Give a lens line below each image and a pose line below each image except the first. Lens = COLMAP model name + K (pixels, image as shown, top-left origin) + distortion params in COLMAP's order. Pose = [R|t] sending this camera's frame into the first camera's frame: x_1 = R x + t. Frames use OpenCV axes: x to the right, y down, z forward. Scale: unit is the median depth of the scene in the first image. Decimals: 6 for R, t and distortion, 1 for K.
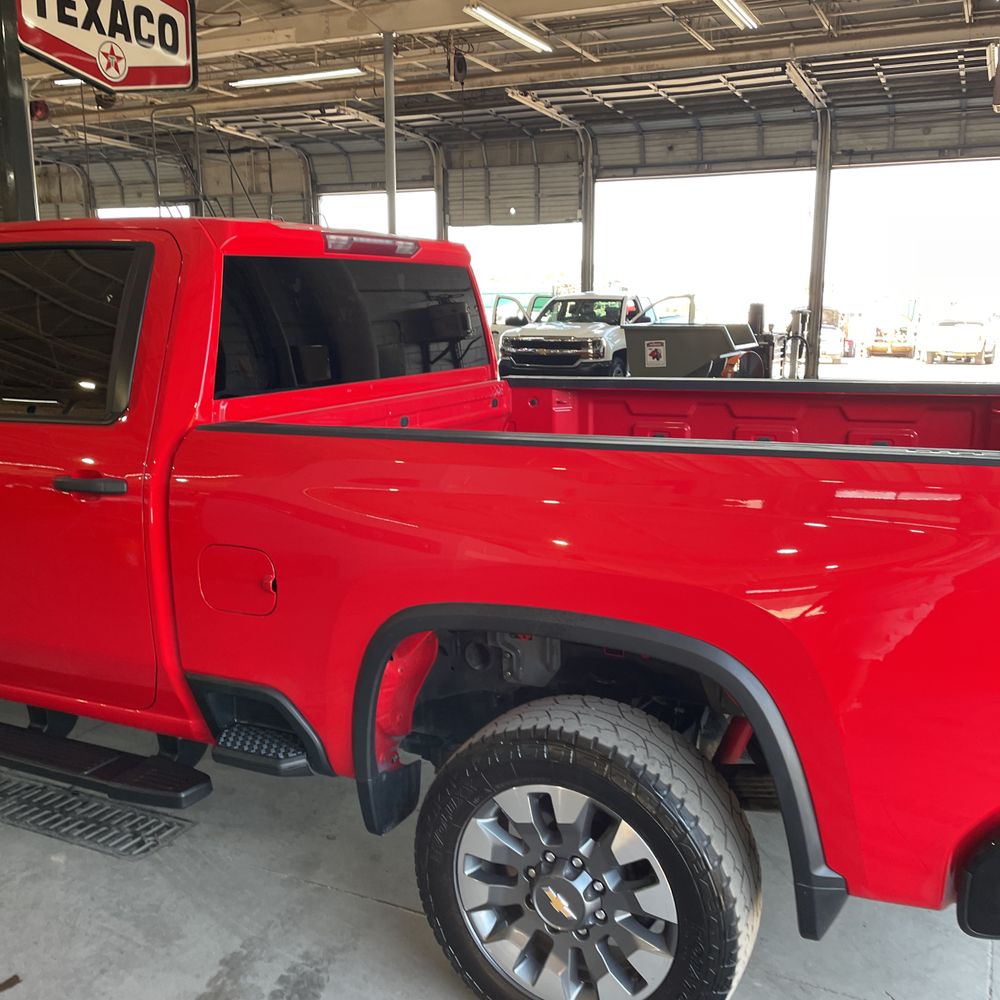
lens RADIAL K [[1025.5, 0, 494.4], [0, 1025.5, 497.6], [0, 0, 1]] dist [0.038661, 0.000000]
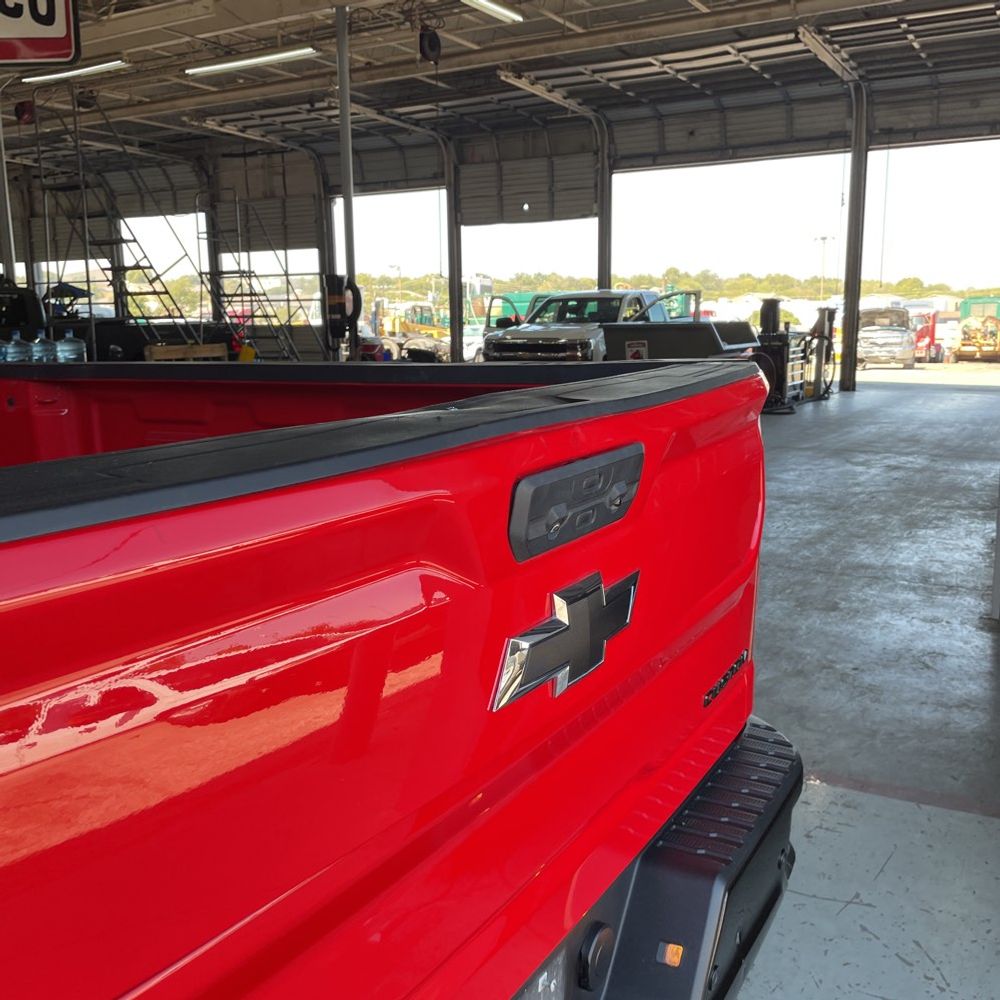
lens RADIAL K [[1025.5, 0, 507.1], [0, 1025.5, 496.4], [0, 0, 1]] dist [0.038661, 0.000000]
pose [[0.996542, -0.000723, -0.083086, 0.089373], [-0.000306, 0.999923, -0.012379, -0.005662], [0.083089, 0.012361, 0.996465, 0.083198]]
